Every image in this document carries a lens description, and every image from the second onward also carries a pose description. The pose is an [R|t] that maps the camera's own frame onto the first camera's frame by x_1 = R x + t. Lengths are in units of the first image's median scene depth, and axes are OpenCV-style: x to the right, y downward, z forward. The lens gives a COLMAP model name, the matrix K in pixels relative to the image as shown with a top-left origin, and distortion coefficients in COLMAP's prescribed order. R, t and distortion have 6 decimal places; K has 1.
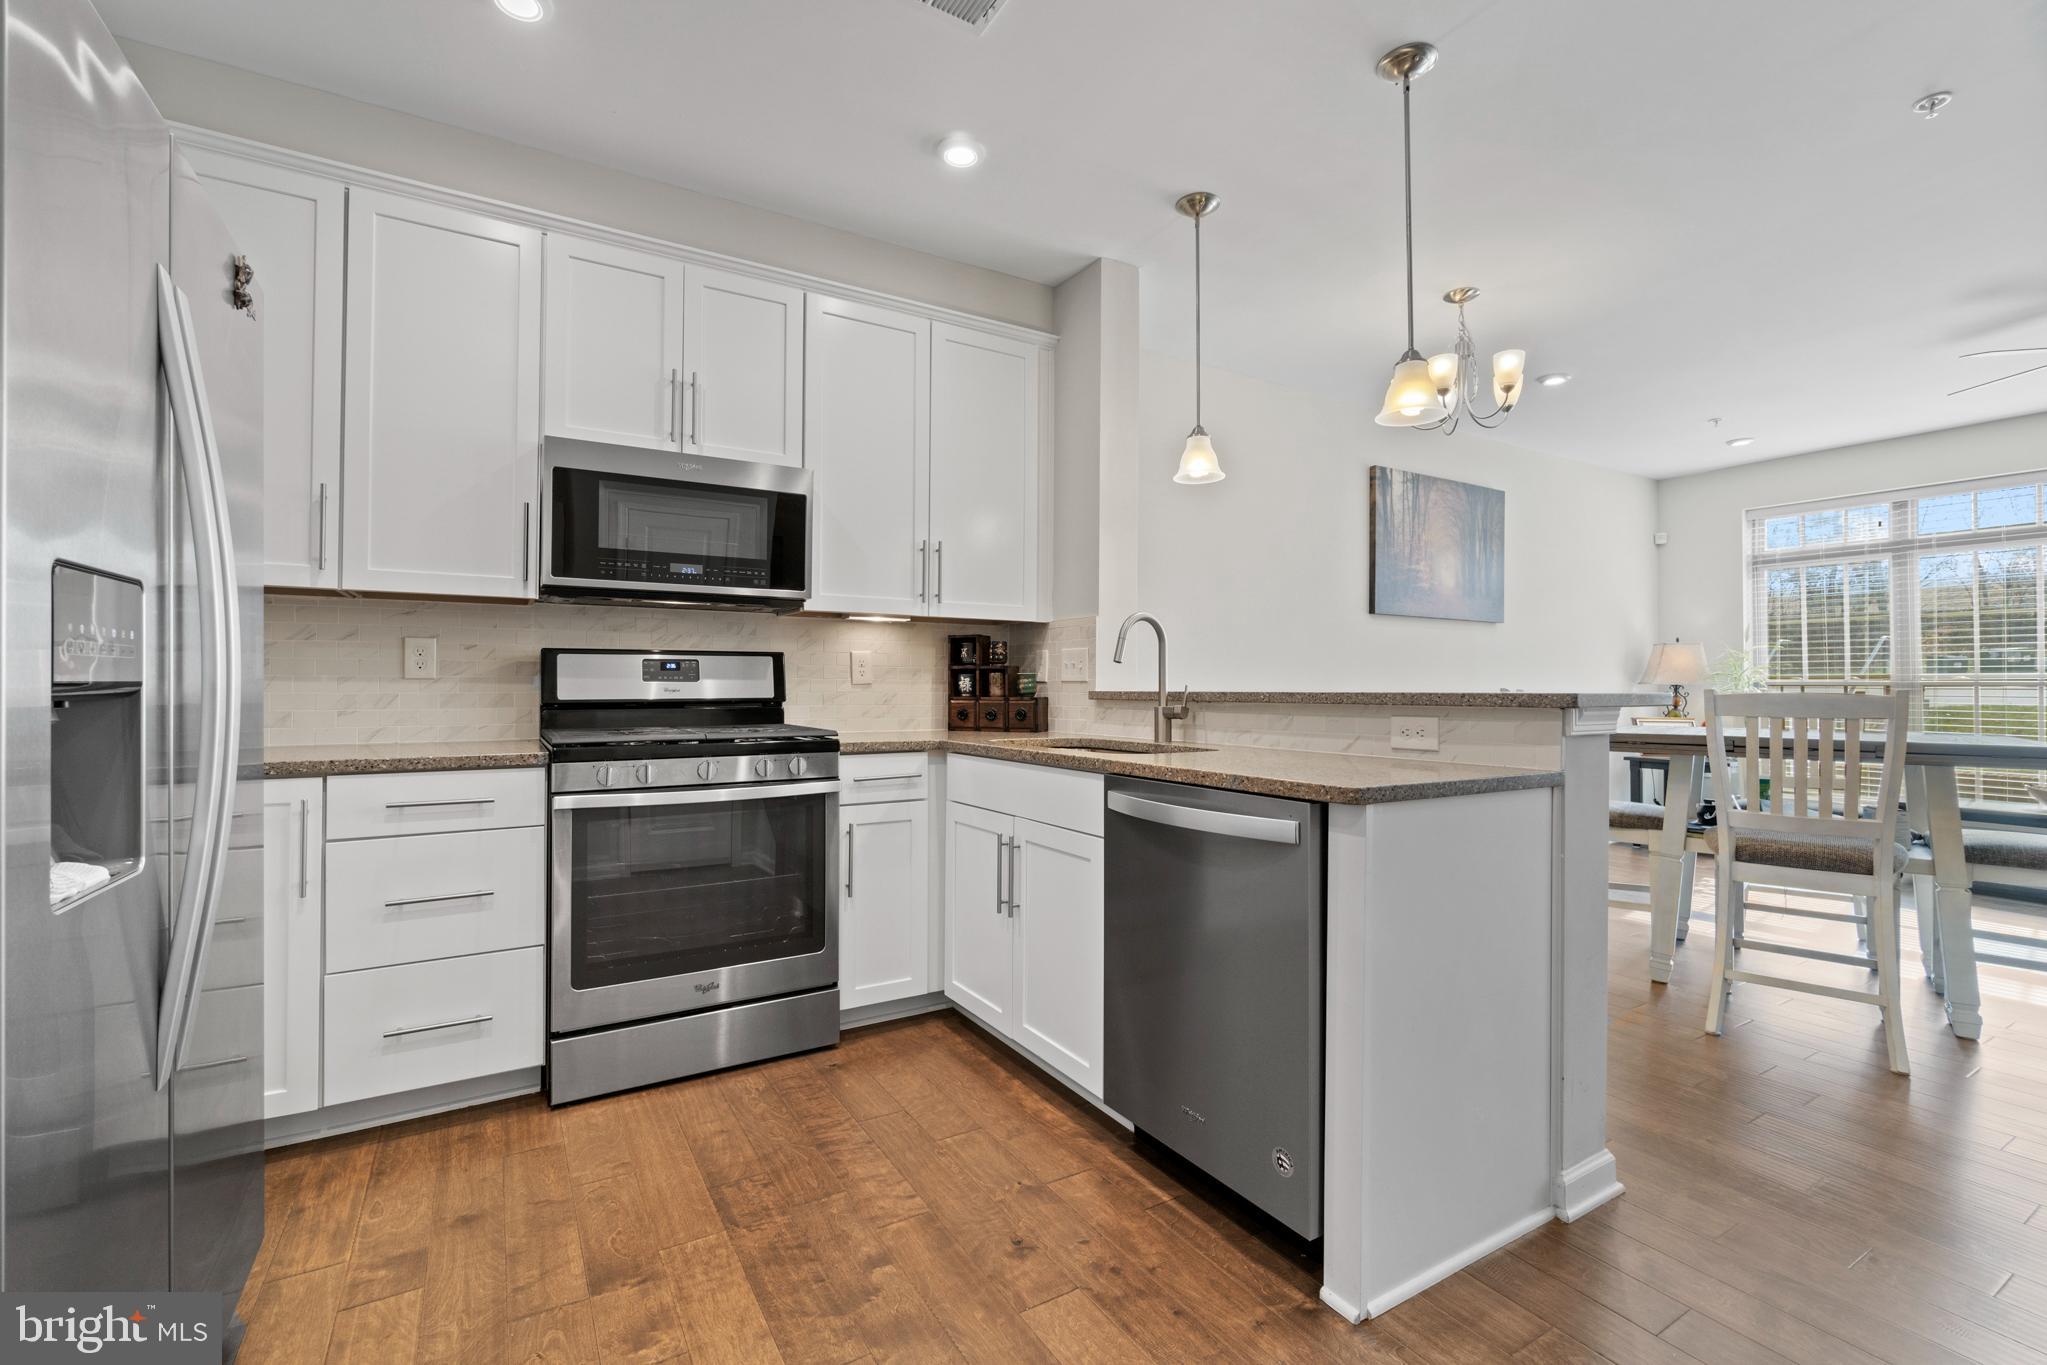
lens RADIAL K [[889.2, 0, 1023.5], [0, 889.2, 682.5], [0, 0, 1]] dist [-0.002251, -0.000294]
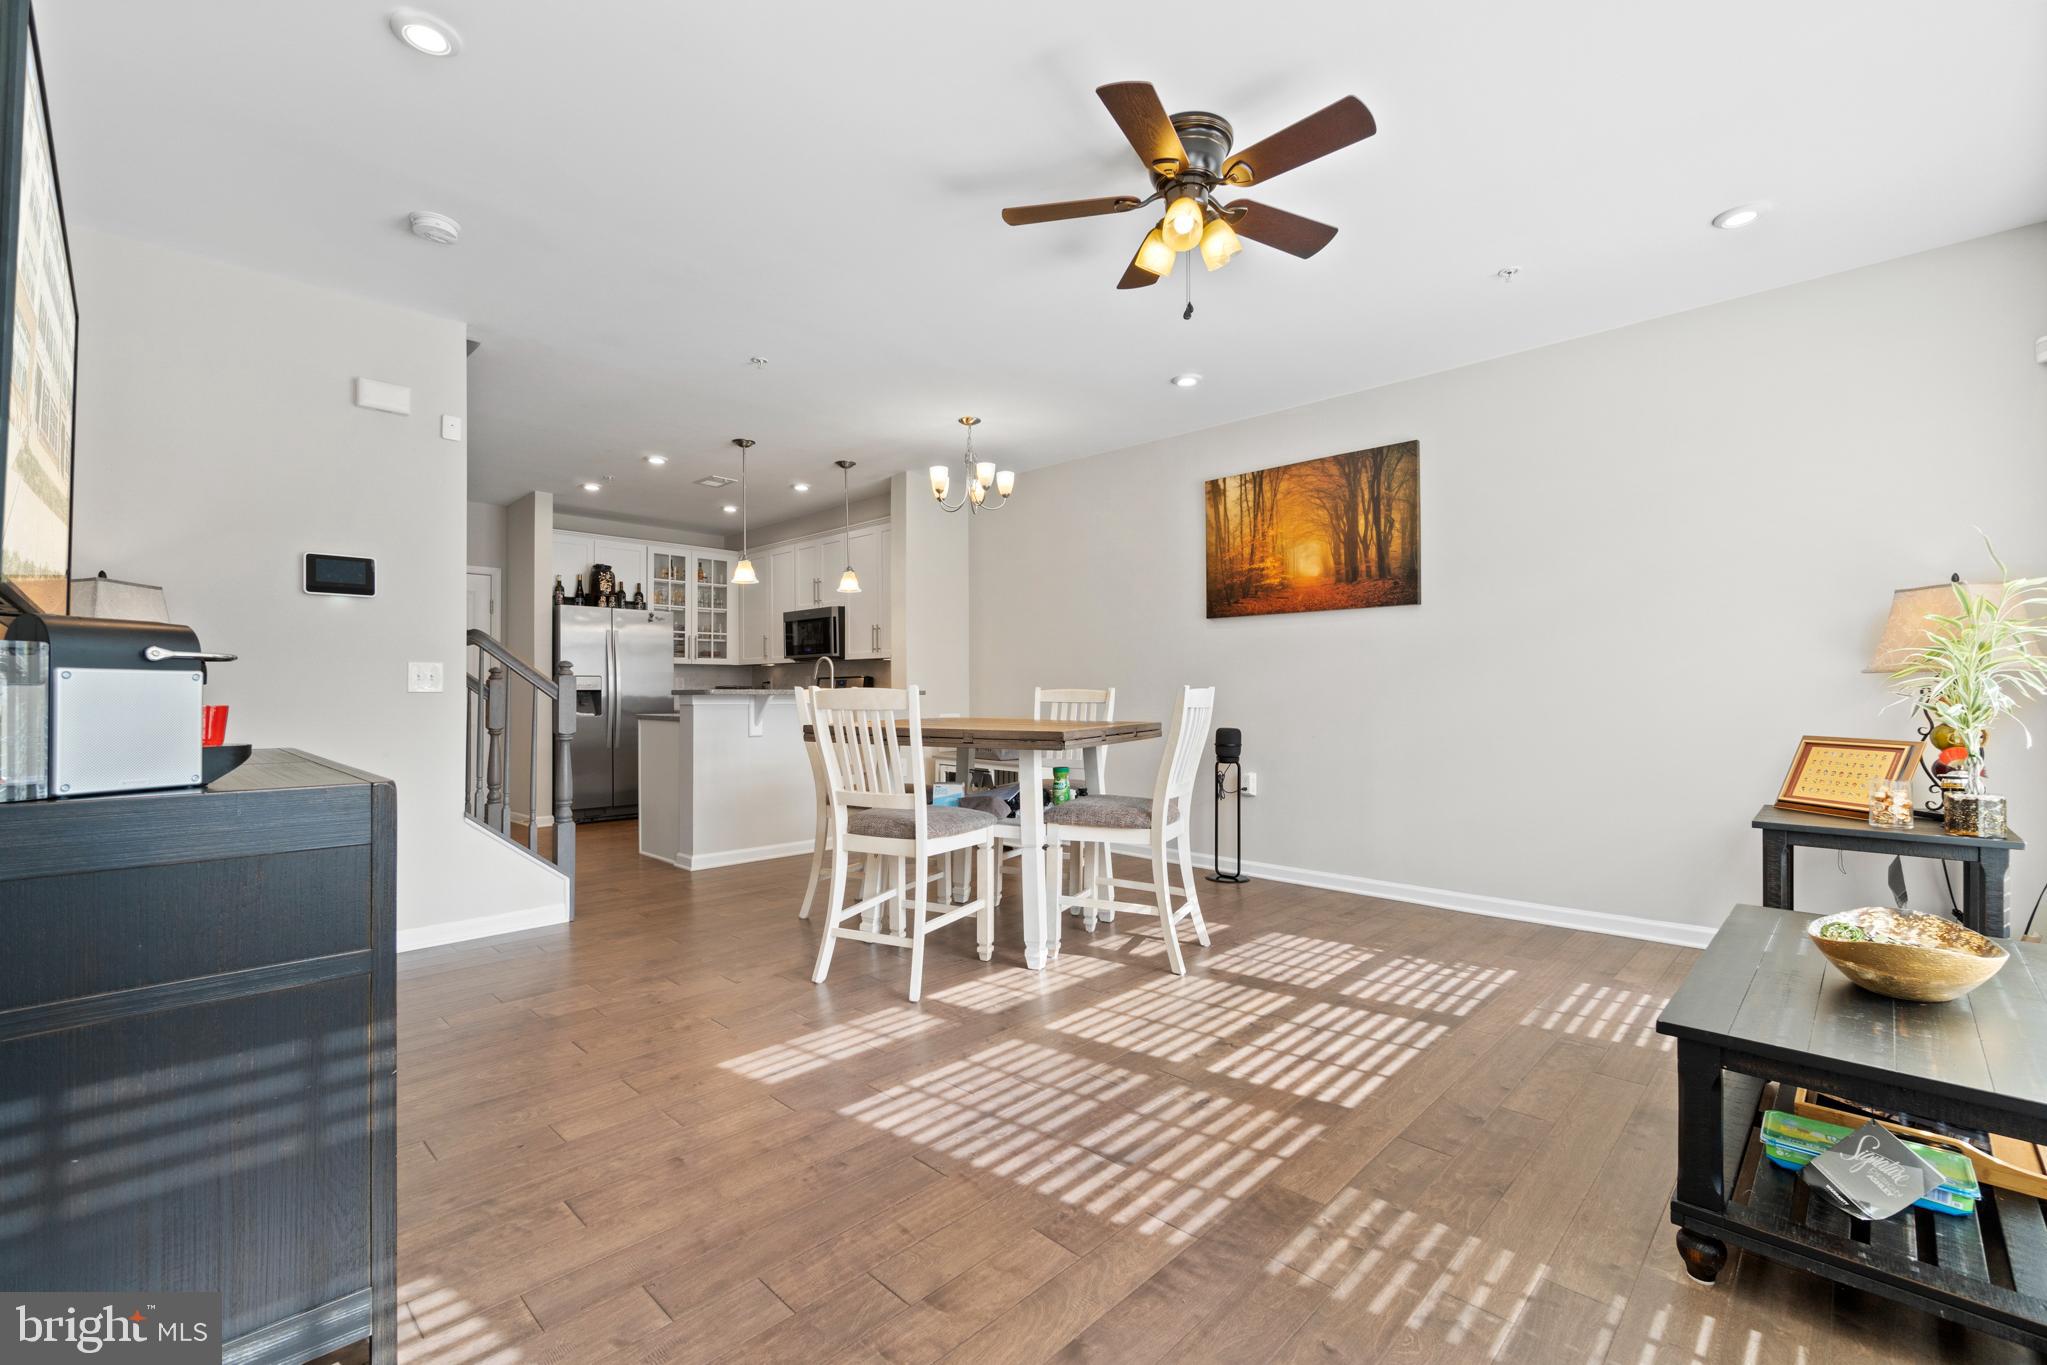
lens RADIAL K [[869.9, 0, 1023.5], [0, 869.9, 682.5], [0, 0, 1]] dist [-0.002894, -0.000141]
pose [[0.254884, -0.014574, -0.966862, 2.011599], [0.008227, 0.999883, -0.012903, 0.017013], [0.966937, -0.004666, 0.254974, 0.764819]]
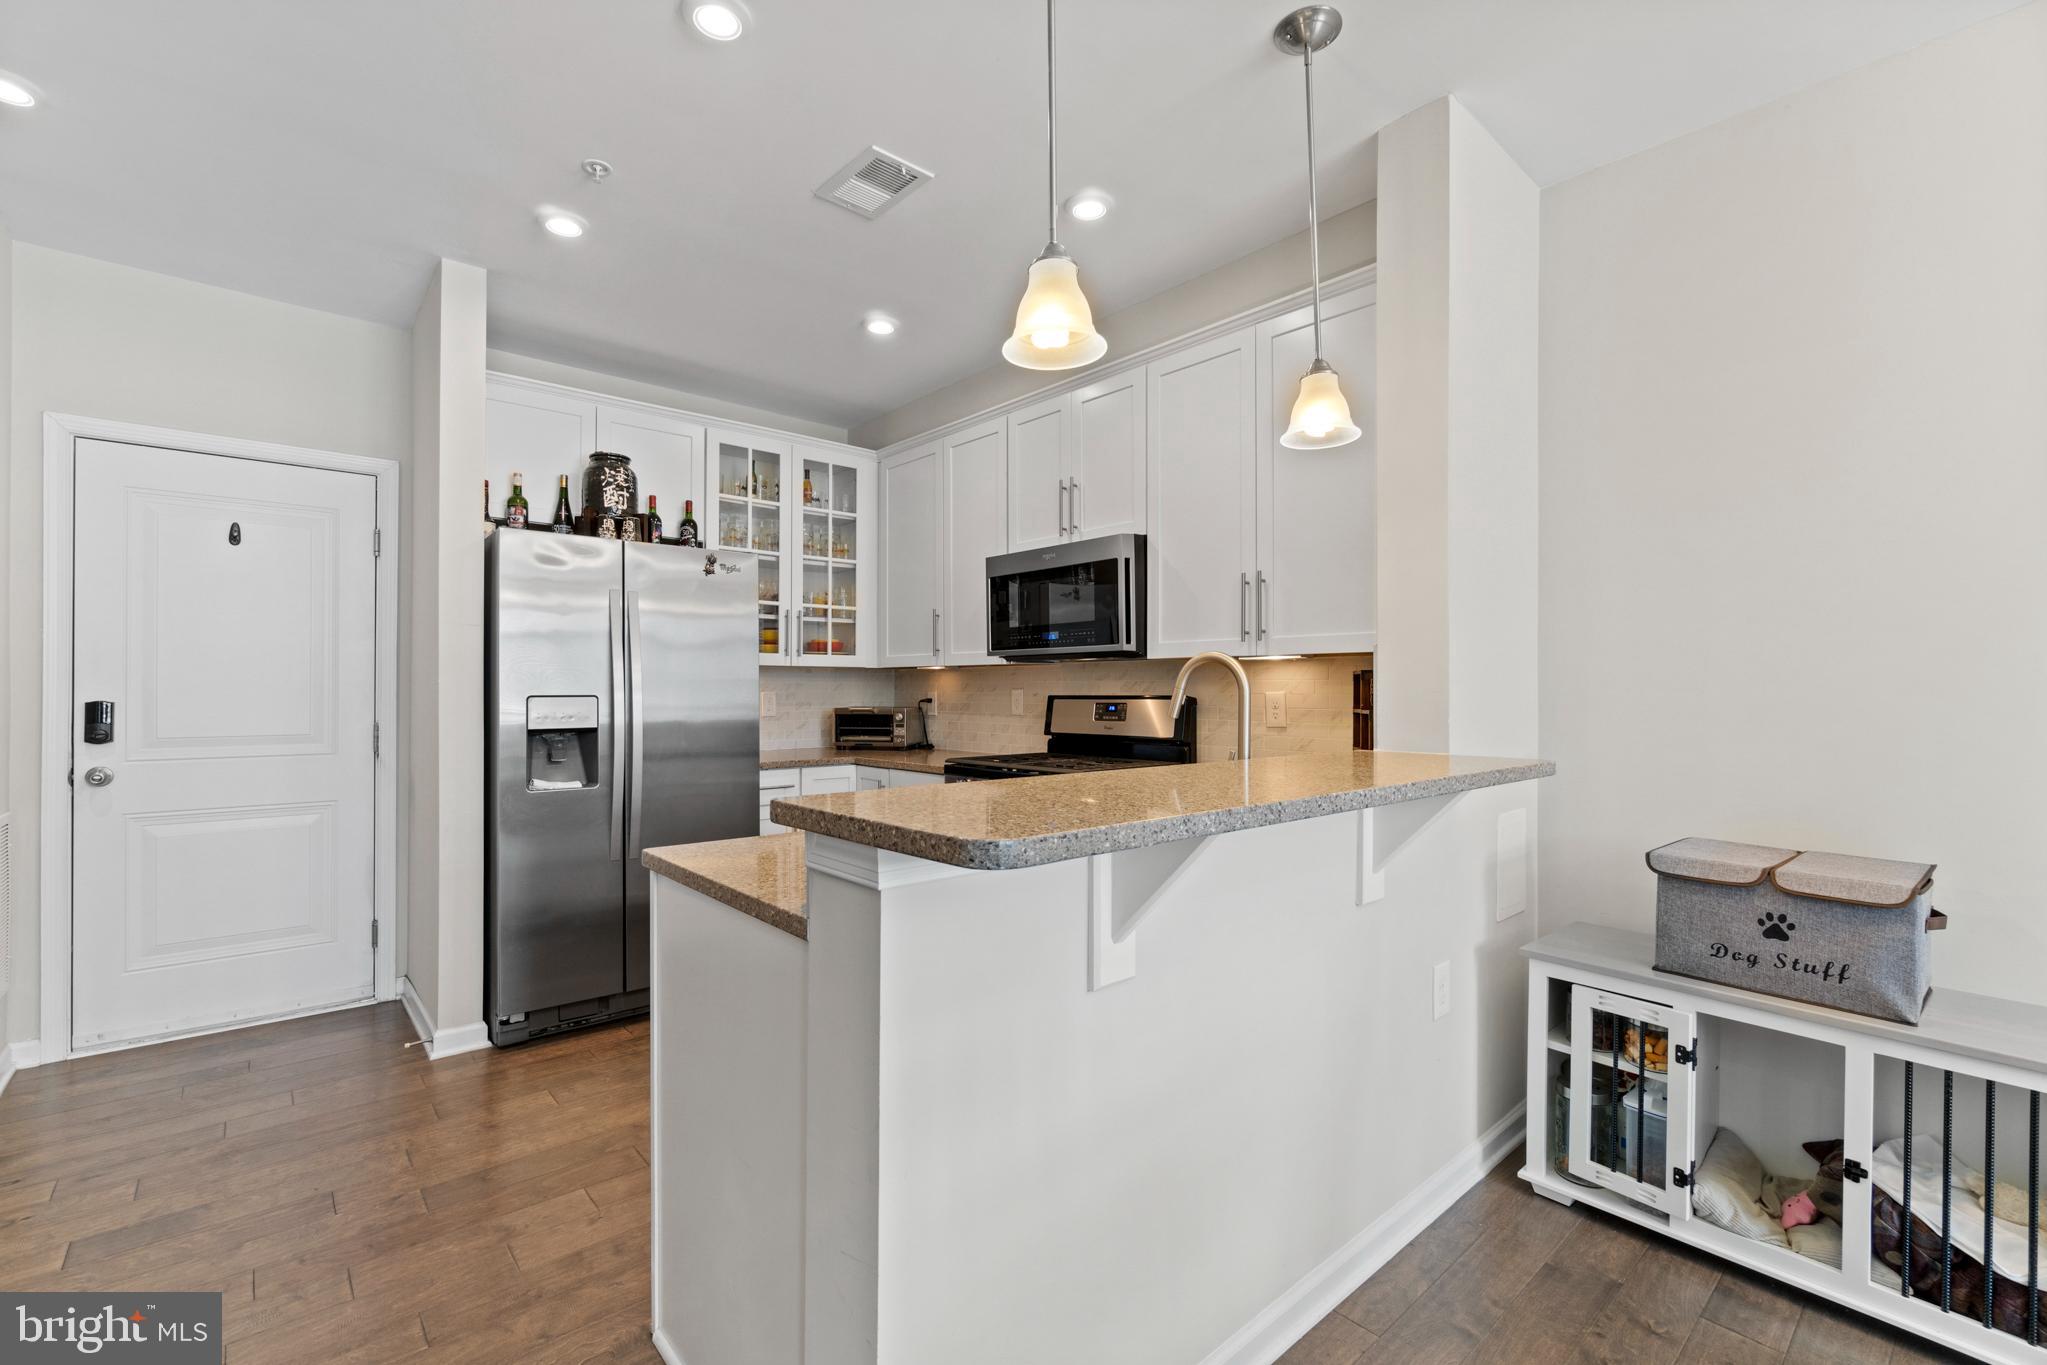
lens RADIAL K [[889.2, 0, 1023.5], [0, 889.2, 682.5], [0, 0, 1]] dist [-0.002251, -0.000294]
pose [[0.173431, -0.010780, -0.984787, 0.706362], [0.003324, 0.999941, -0.010361, -0.037292], [0.984840, -0.001476, 0.173457, 0.590748]]
